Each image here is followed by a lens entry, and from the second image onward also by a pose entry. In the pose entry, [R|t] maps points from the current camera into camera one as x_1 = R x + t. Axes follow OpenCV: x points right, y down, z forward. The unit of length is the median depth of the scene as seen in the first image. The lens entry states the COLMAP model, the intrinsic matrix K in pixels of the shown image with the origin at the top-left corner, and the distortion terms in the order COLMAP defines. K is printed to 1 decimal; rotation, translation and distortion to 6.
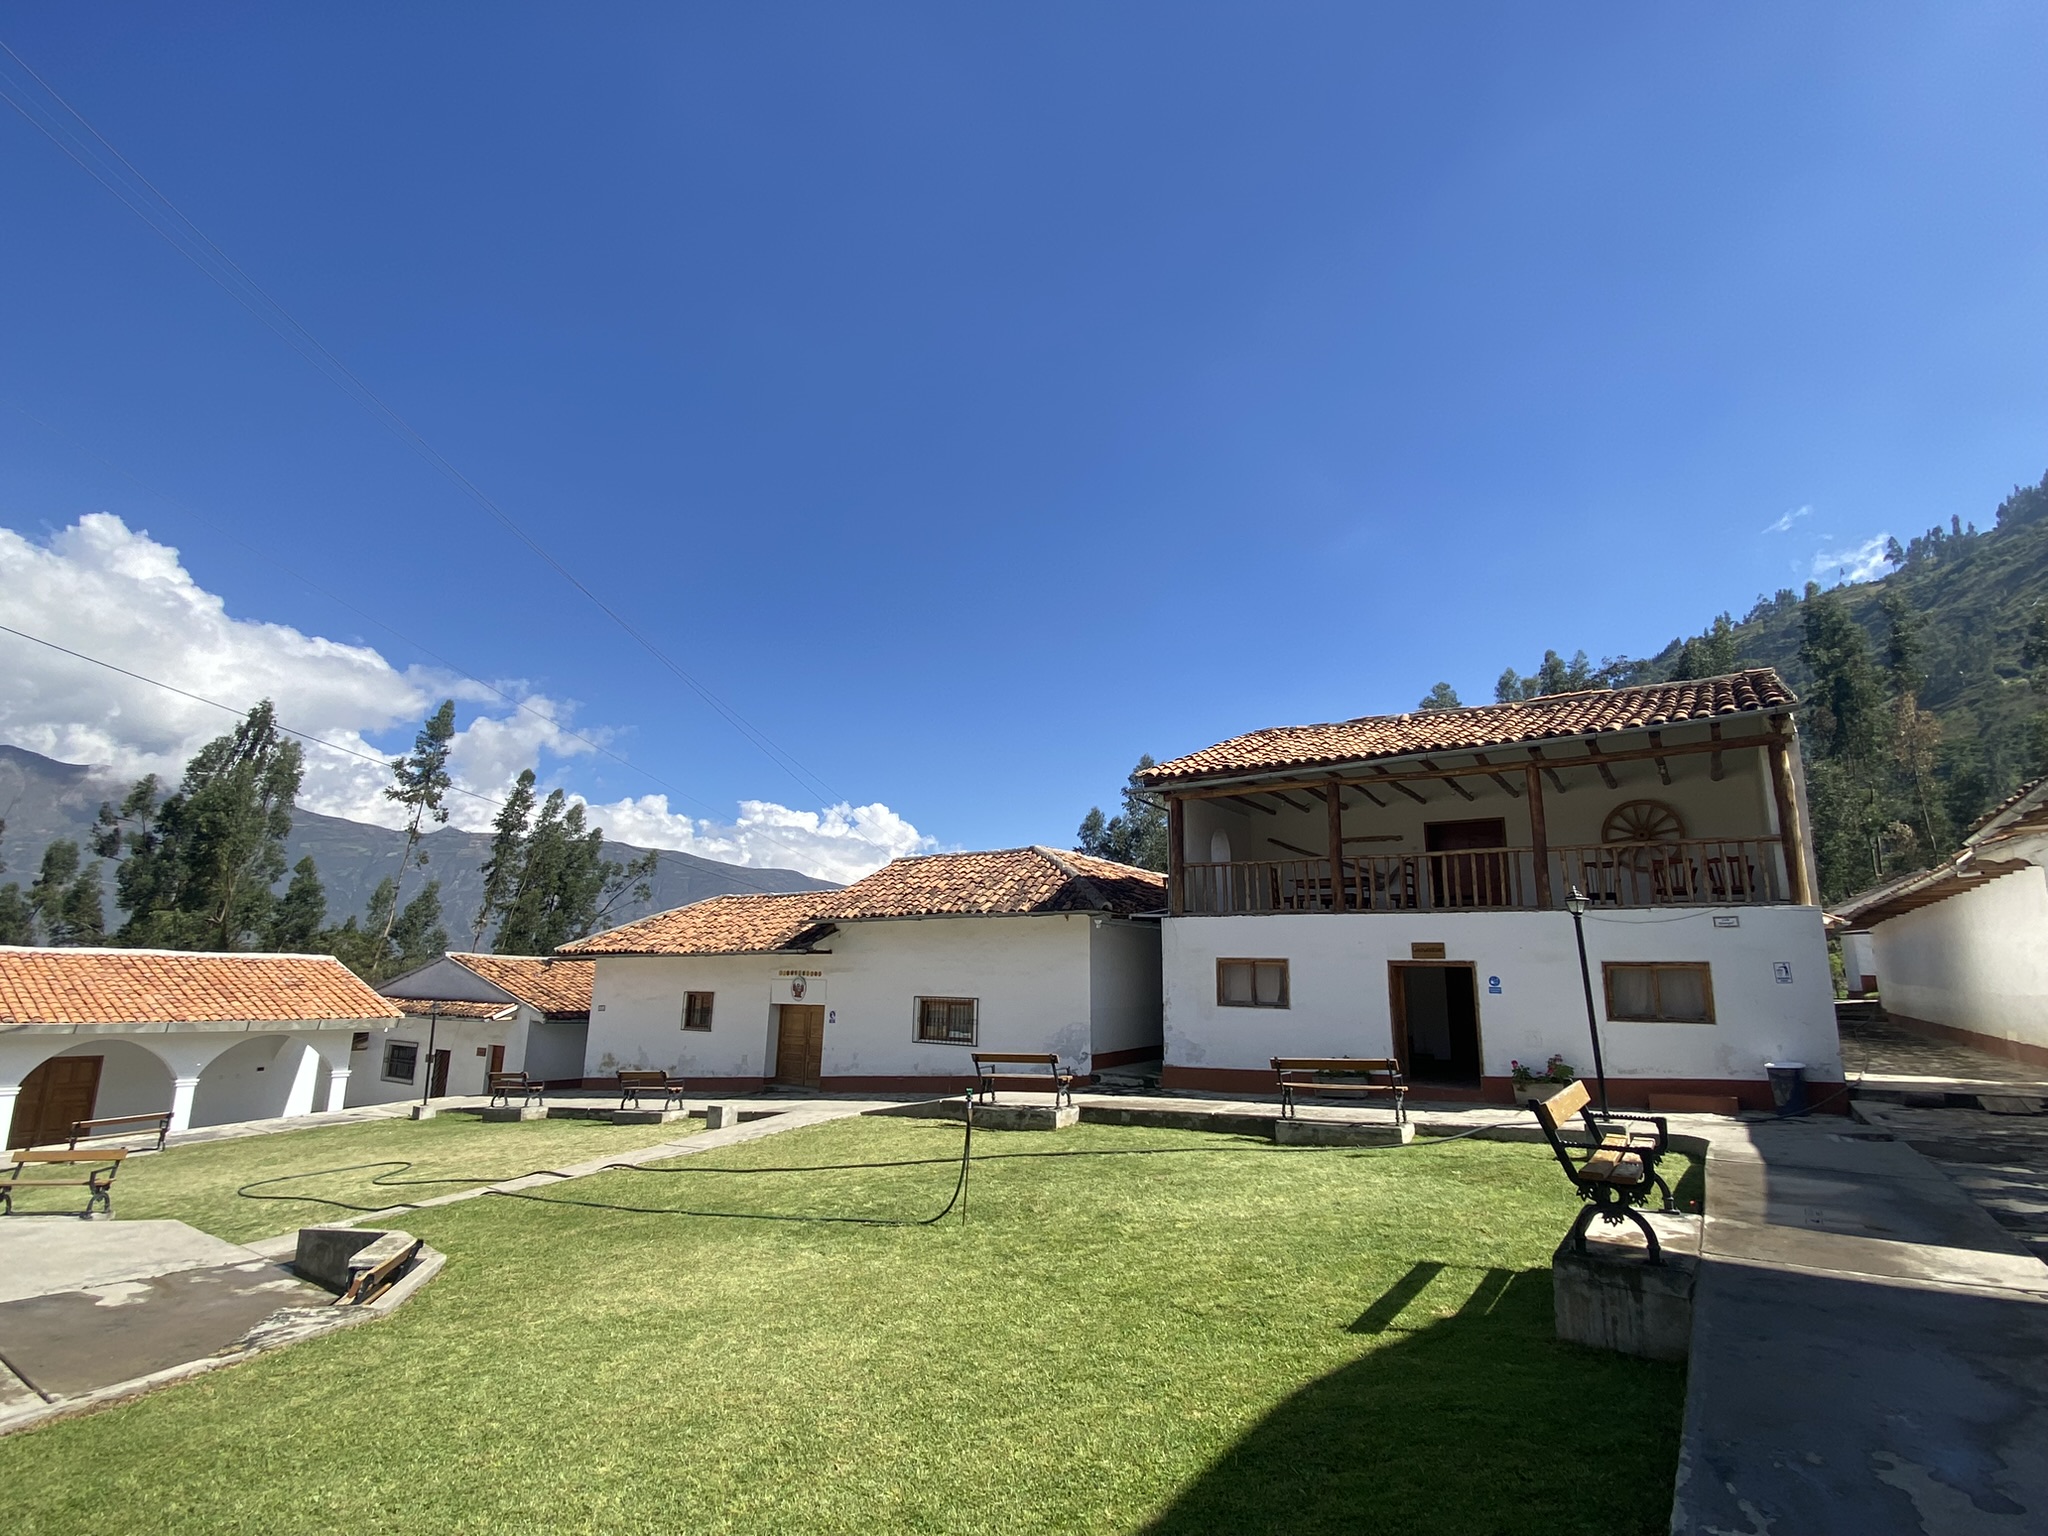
lens RADIAL K [[989.8, 0, 1043.1], [0, 989.8, 770.3], [0, 0, 1]] dist [-0.002611, -0.009674]
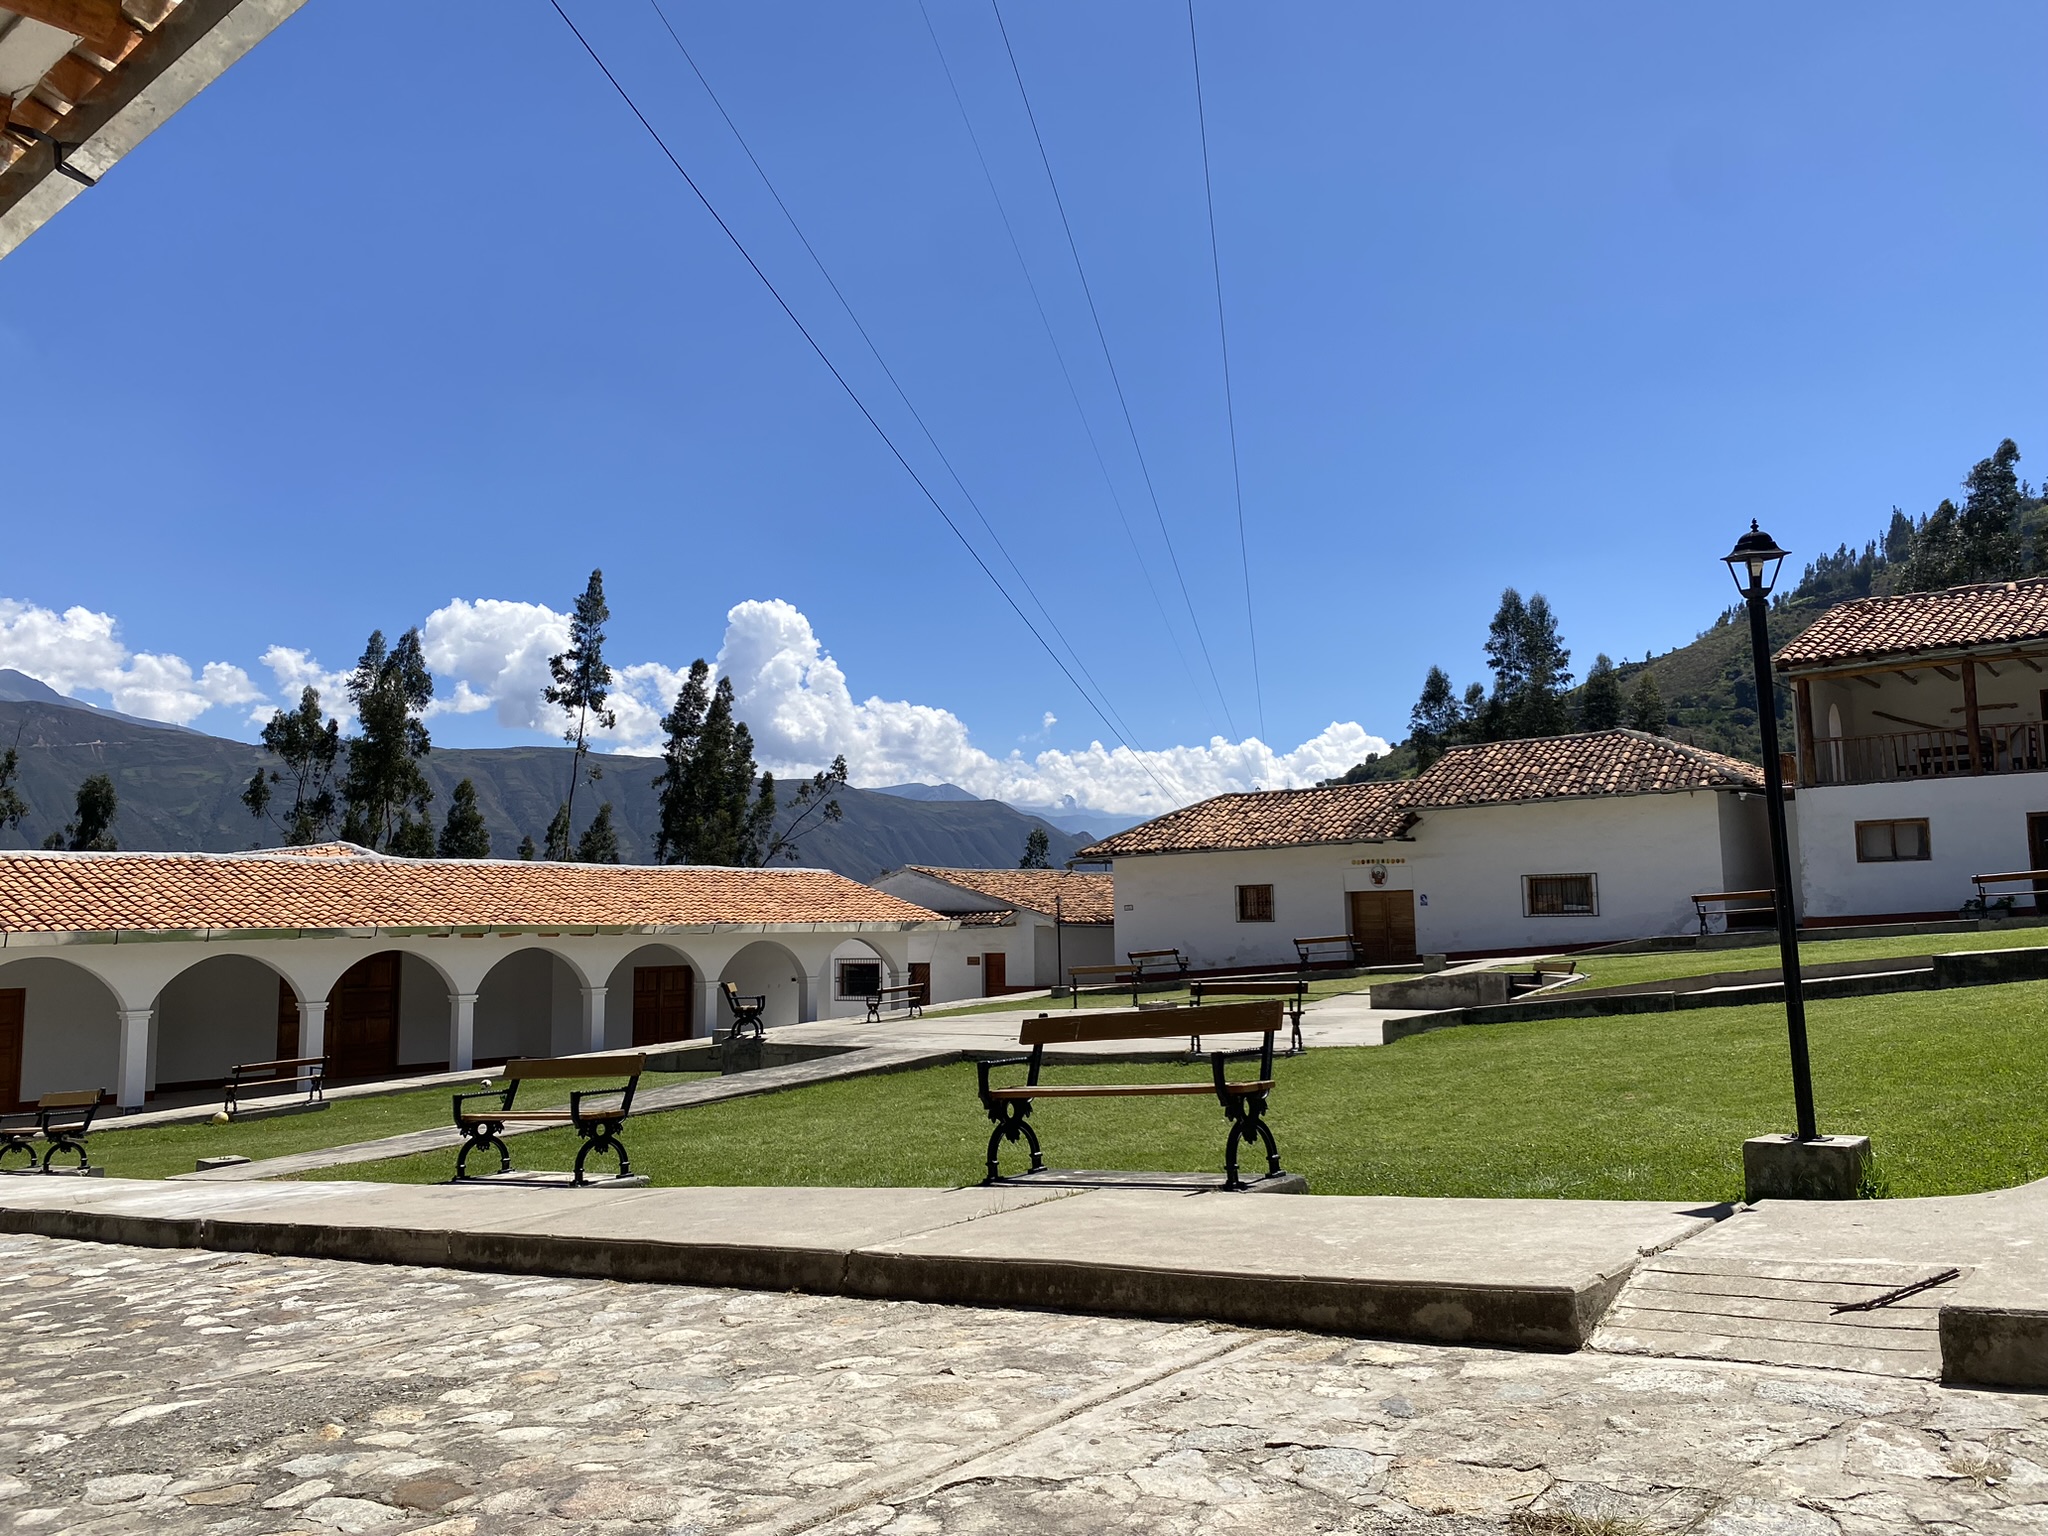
lens RADIAL K [[1572.2, 0, 1034.0], [0, 1572.2, 723.1], [0, 0, 1]] dist [0.018832, -0.020561]
pose [[0.996772, -0.040986, -0.069029, -0.632950], [0.045816, 0.996501, 0.069902, -0.088402], [0.065923, -0.072839, 0.995163, -0.837759]]
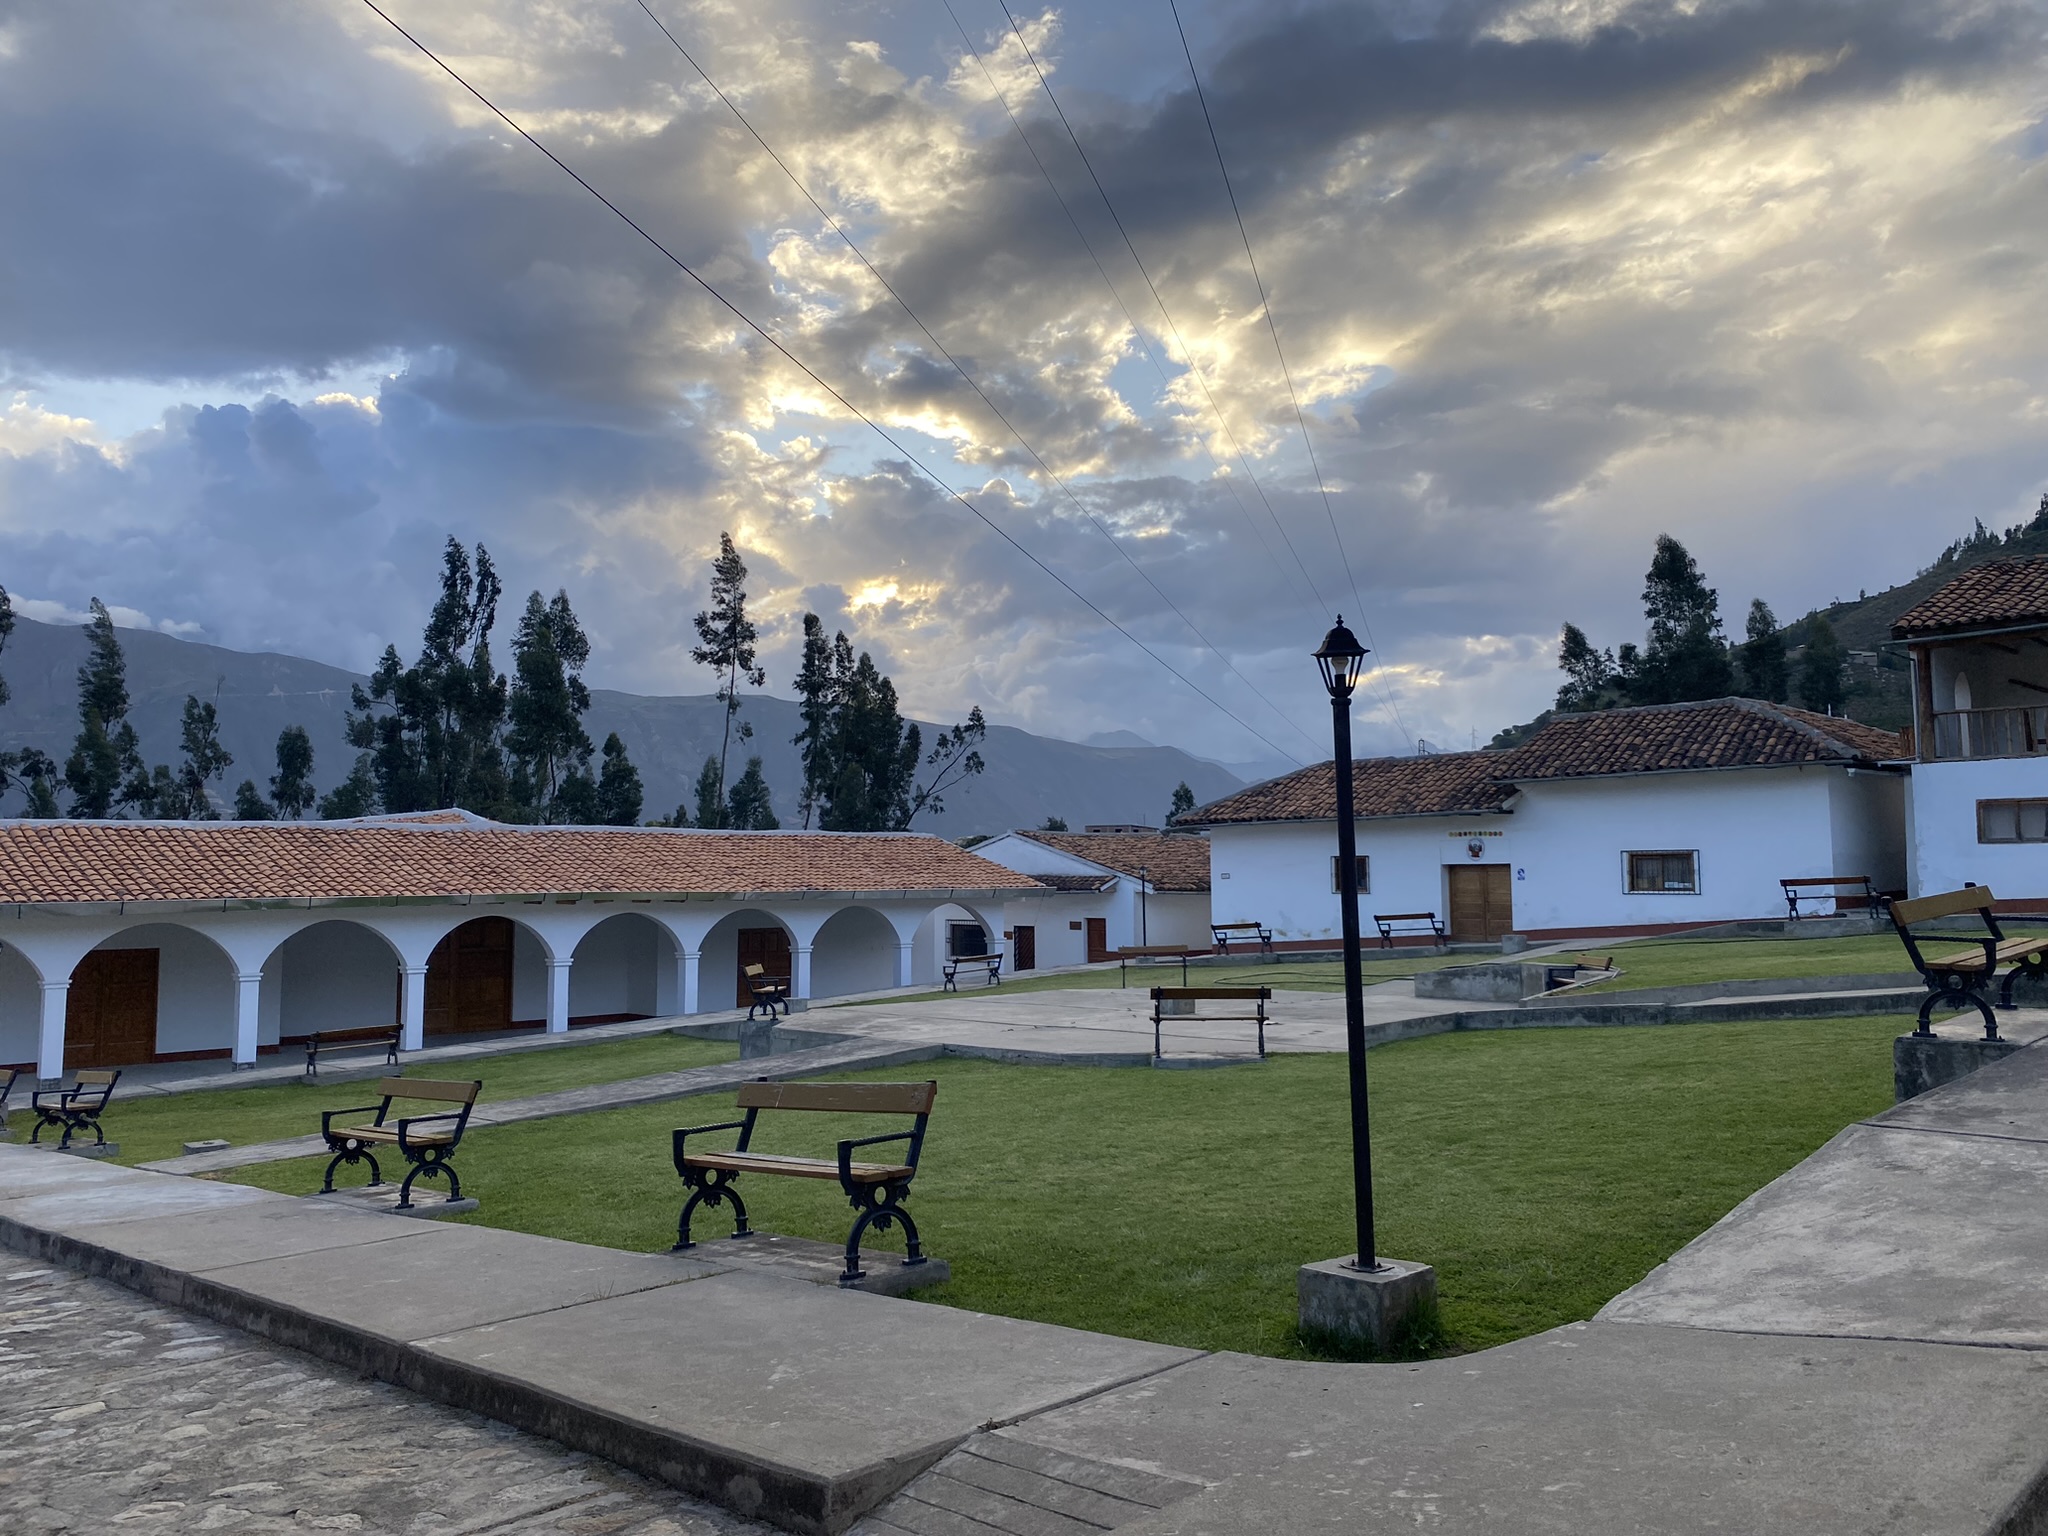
lens RADIAL K [[1572.2, 0, 1037.1], [0, 1572.2, 715.6], [0, 0, 1]] dist [0.018832, -0.020561]
pose [[0.981759, -0.040400, -0.185790, -0.495570], [0.058833, 0.993756, 0.094798, -0.116179], [0.180800, -0.104000, 0.978006, -0.814671]]
